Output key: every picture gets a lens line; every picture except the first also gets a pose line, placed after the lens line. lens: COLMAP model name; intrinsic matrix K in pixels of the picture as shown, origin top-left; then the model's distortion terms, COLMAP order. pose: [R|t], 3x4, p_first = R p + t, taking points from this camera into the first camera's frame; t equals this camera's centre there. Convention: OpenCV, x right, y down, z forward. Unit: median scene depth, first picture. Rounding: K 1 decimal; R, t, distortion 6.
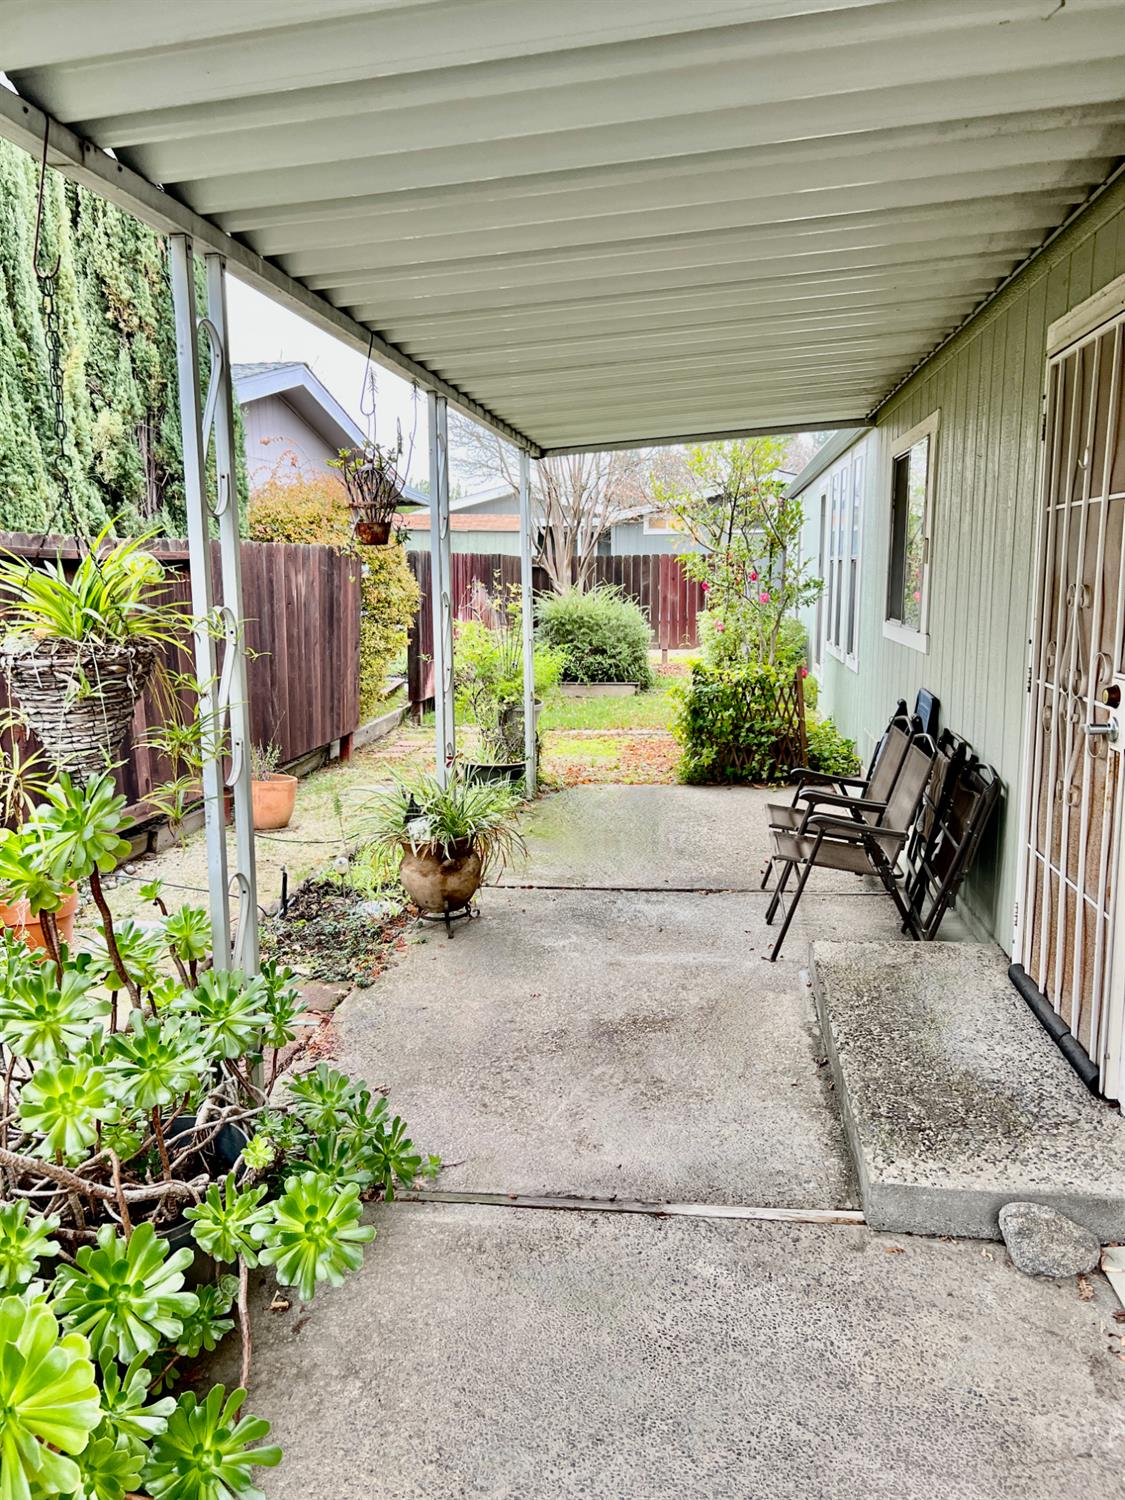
lens RADIAL K [[1143.1, 0, 562.5], [0, 1143.1, 750.0], [0, 0, 1]] dist [-0.000889, -0.000027]
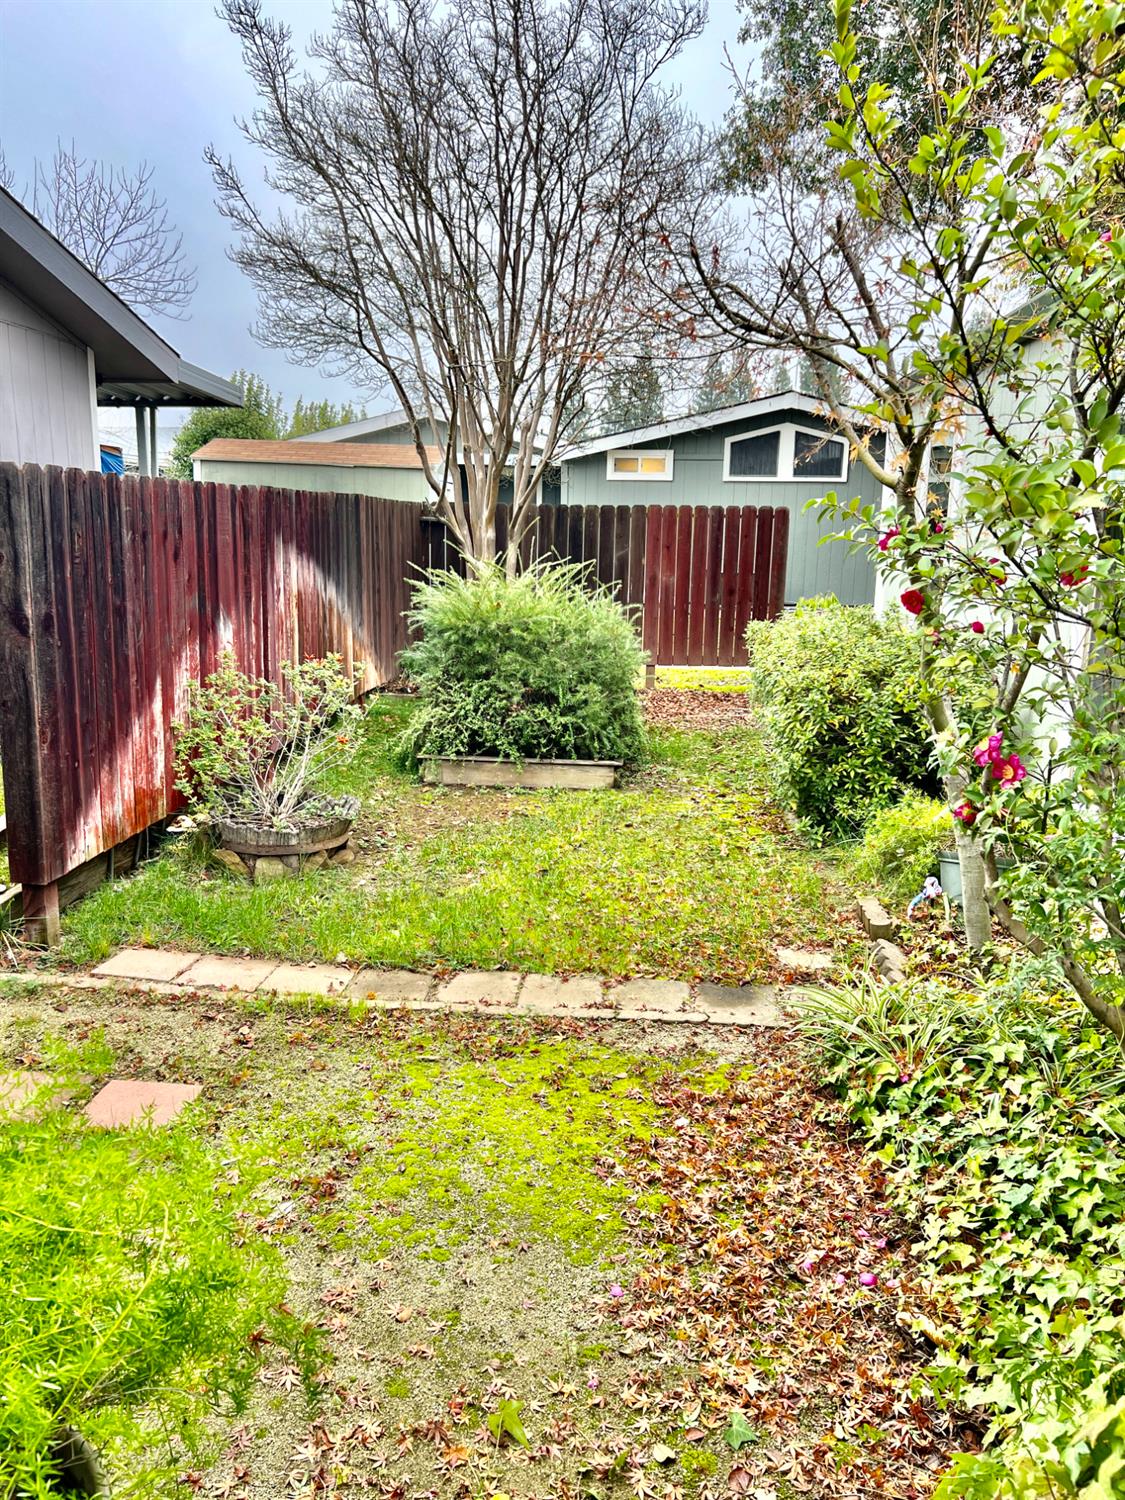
lens RADIAL K [[1148.9, 0, 562.5], [0, 1148.9, 750.0], [0, 0, 1]] dist [0.076209, 0.000277]
pose [[0.998509, 0.012582, 0.053122, 0.014443], [-0.014373, 0.999336, 0.033470, -0.078164], [-0.052665, -0.034183, 0.998027, 0.492972]]
